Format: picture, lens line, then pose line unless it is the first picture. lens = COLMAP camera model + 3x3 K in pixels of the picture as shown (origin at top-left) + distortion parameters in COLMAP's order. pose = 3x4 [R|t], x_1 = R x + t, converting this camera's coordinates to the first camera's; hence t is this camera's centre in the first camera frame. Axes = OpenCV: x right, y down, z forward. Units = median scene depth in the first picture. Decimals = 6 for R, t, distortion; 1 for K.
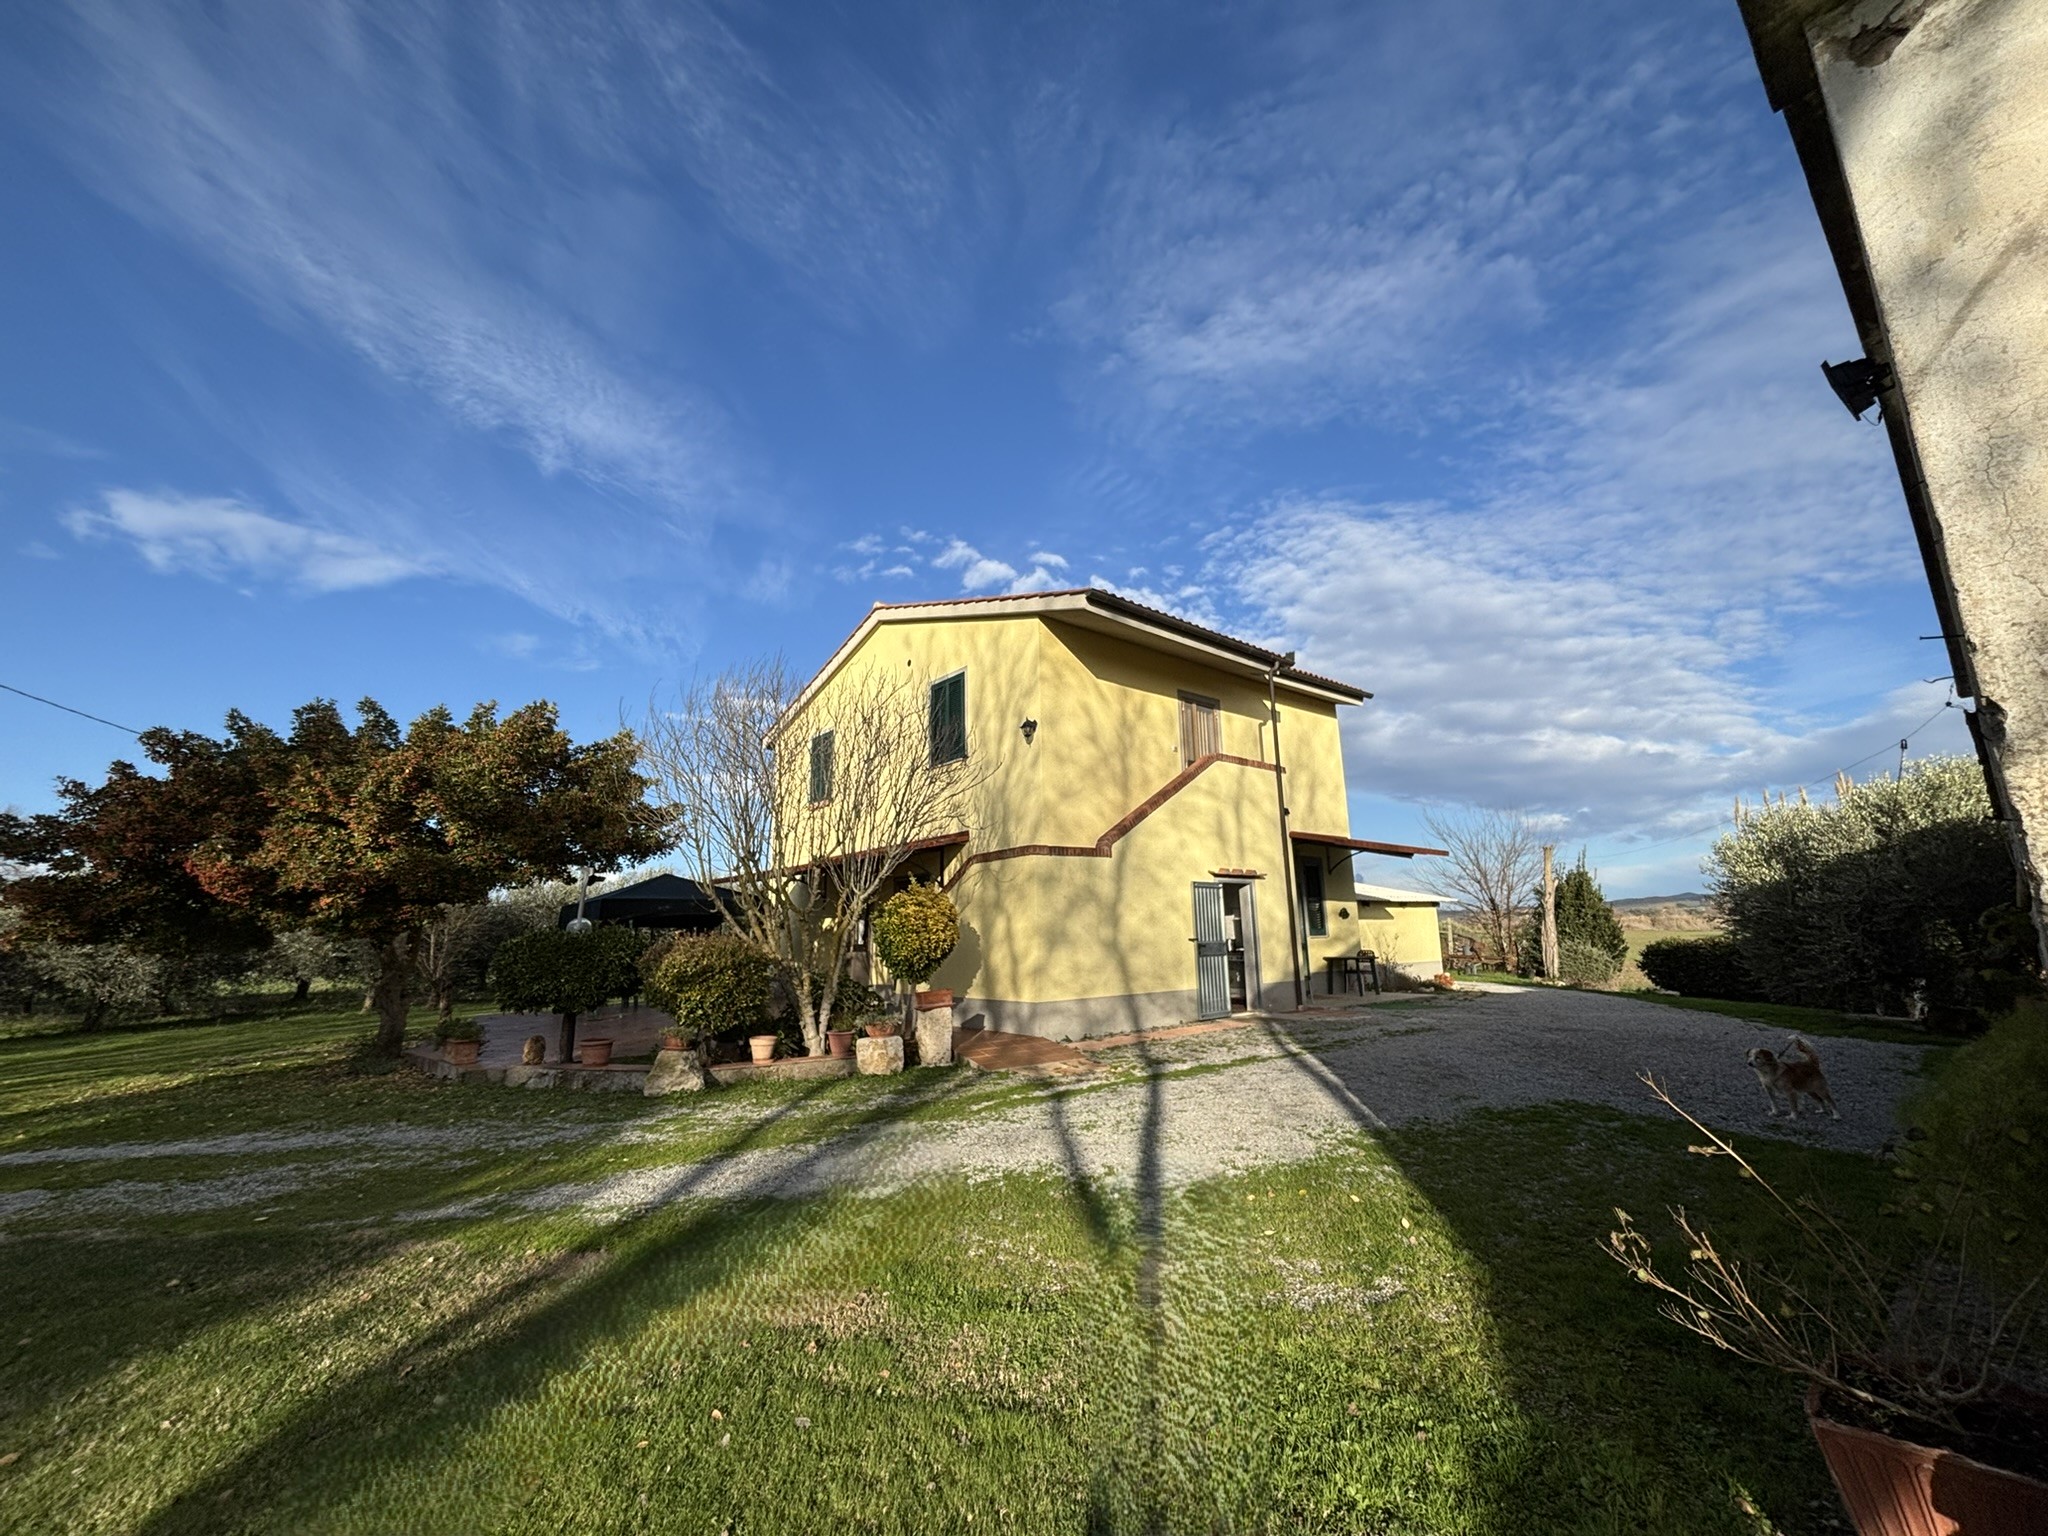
lens RADIAL K [[840.9, 0, 1024.0], [0, 840.9, 768.0], [0, 0, 1]] dist [0.000540, -0.000043]
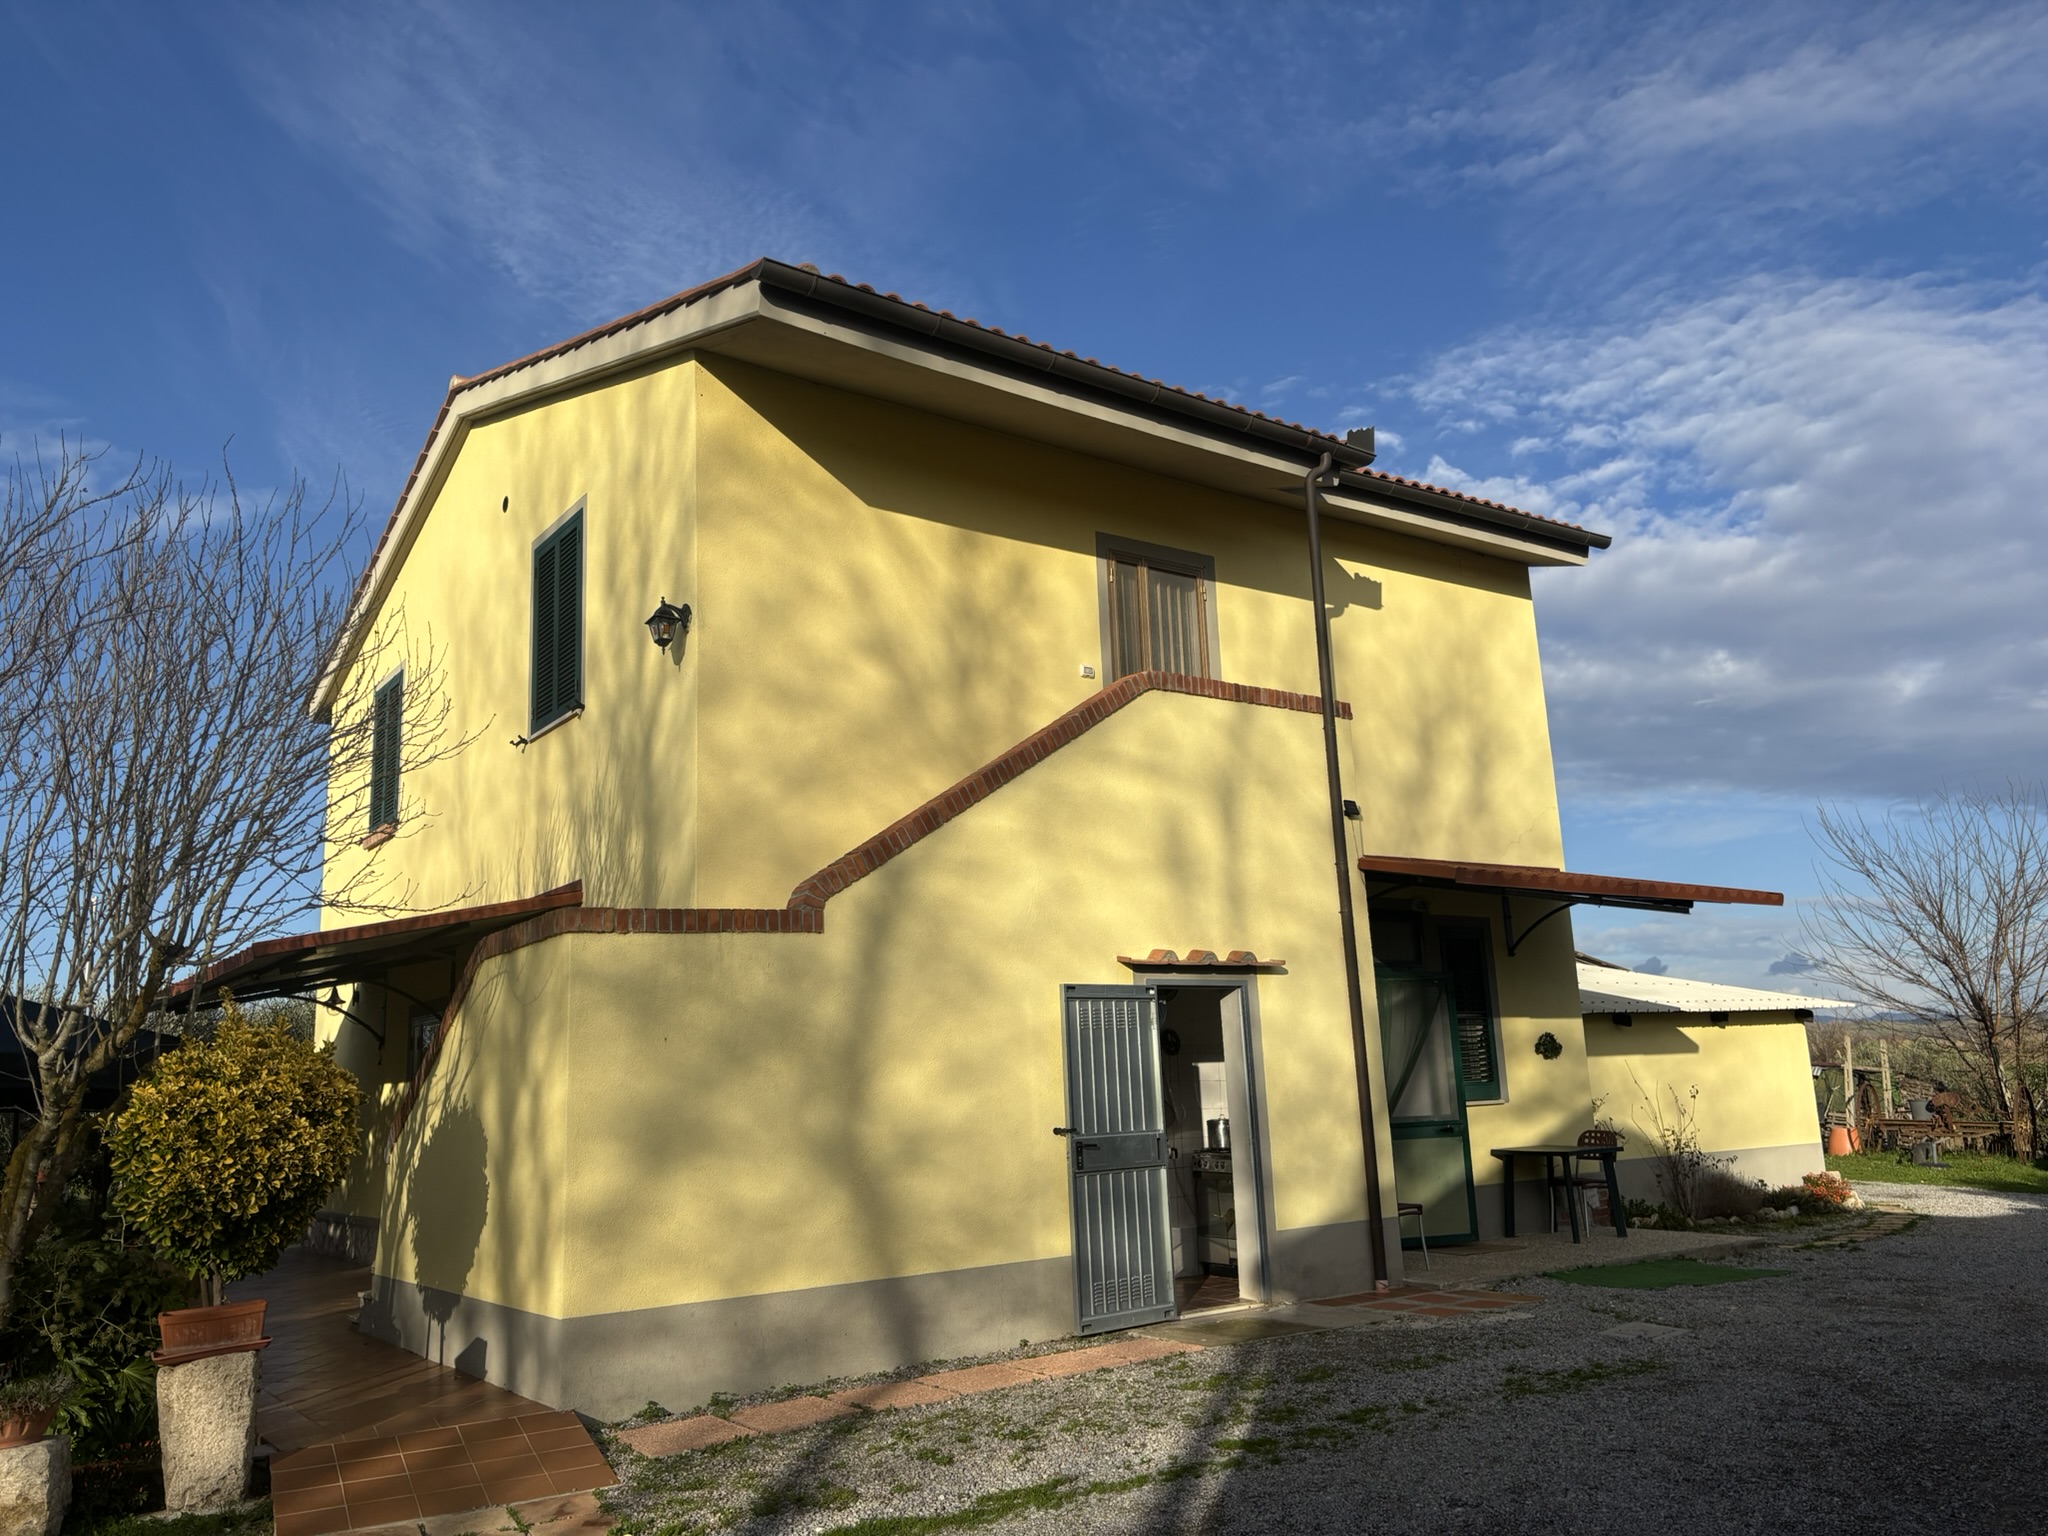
lens RADIAL K [[1560.7, 0, 1024.0], [0, 1560.7, 768.0], [0, 0, 1]] dist [0.055296, -0.051361]
pose [[0.997706, -0.036630, -0.056934, 0.191989], [0.036510, 0.999328, -0.003159, 0.027931], [0.057012, 0.001073, 0.998373, 0.211652]]
